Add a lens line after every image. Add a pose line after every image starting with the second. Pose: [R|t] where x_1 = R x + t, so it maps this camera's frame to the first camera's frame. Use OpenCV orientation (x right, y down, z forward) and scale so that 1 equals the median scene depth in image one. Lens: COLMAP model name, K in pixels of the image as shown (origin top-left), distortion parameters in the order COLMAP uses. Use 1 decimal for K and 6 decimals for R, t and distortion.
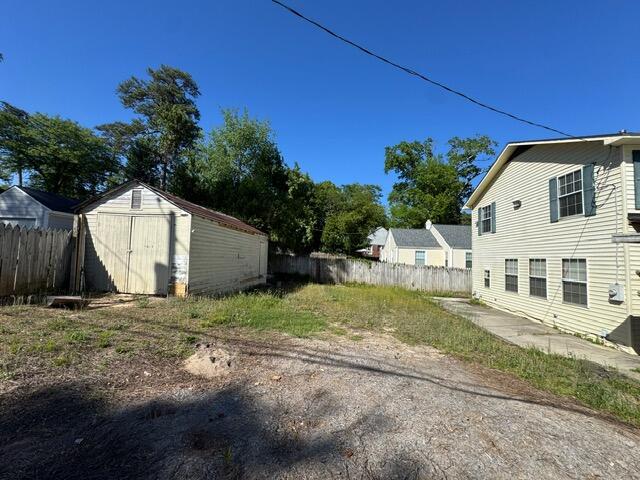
lens RADIAL K [[255.5, 0, 320.0], [0, 255.5, 240.0], [0, 0, 1]] dist [-0.004652, 0.000870]
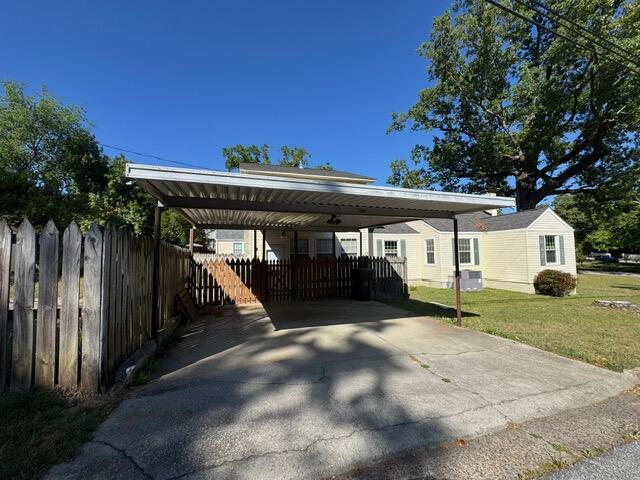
lens RADIAL K [[255.5, 0, 320.0], [0, 255.5, 240.0], [0, 0, 1]] dist [-0.004652, 0.000870]
pose [[0.906876, -0.037463, 0.419730, 0.617468], [0.030721, 0.999268, 0.022813, 0.039707], [-0.420277, -0.007794, 0.907362, -0.564912]]
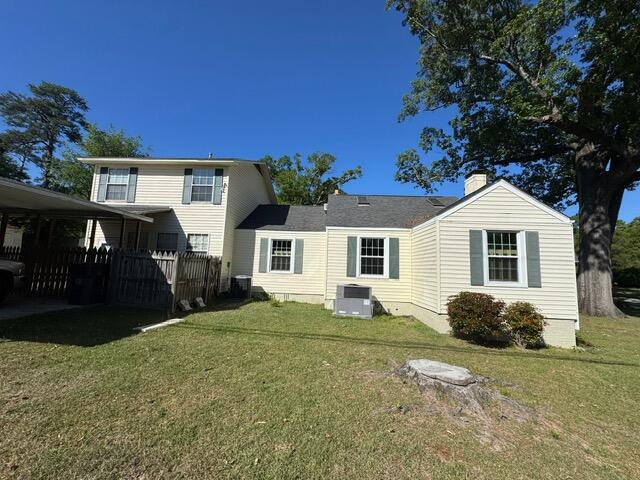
lens RADIAL K [[255.5, 0, 320.0], [0, 255.5, 240.0], [0, 0, 1]] dist [-0.004652, 0.000870]
pose [[0.996988, -0.002606, 0.077511, 1.777394], [0.005719, 0.999185, -0.039966, 0.143559], [-0.077344, 0.040289, 0.996190, -0.538583]]
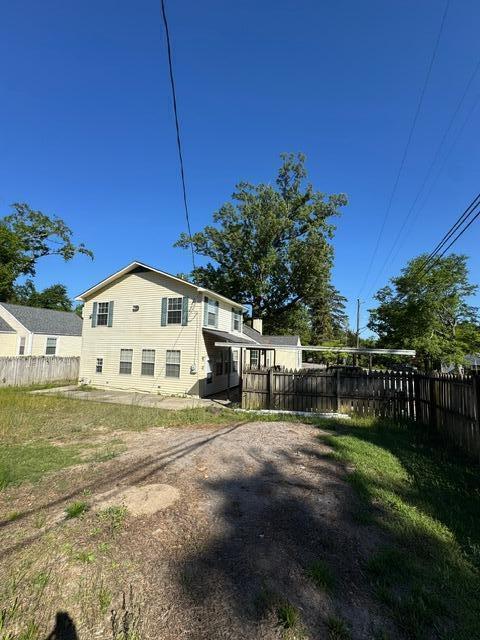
lens RADIAL K [[255.5, 0, 240.9], [0, 255.5, 320.3], [0, 0, 1]] dist [-0.004652, 0.000870]
pose [[0.237995, 0.063621, 0.969180, -0.441719], [-0.072921, 0.996207, -0.047488, -0.060298], [-0.968525, -0.059372, 0.241731, 0.152040]]
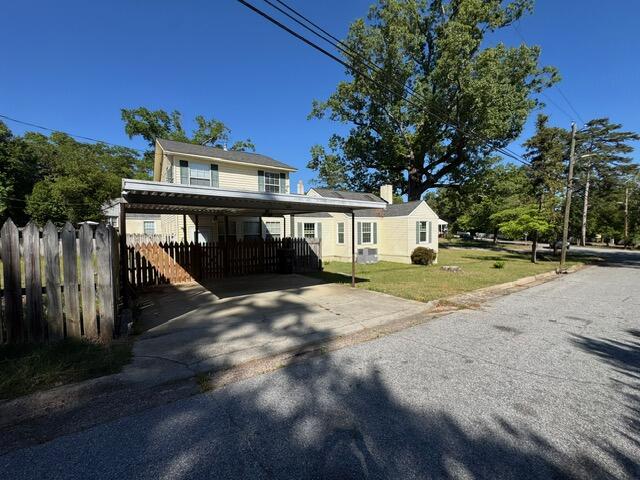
lens RADIAL K [[255.5, 0, 320.0], [0, 255.5, 240.0], [0, 0, 1]] dist [-0.004652, 0.000870]
pose [[0.737154, -0.079773, 0.671000, 0.501689], [0.004177, 0.993526, 0.113528, 0.005424], [-0.675712, -0.080885, 0.732715, -0.710472]]
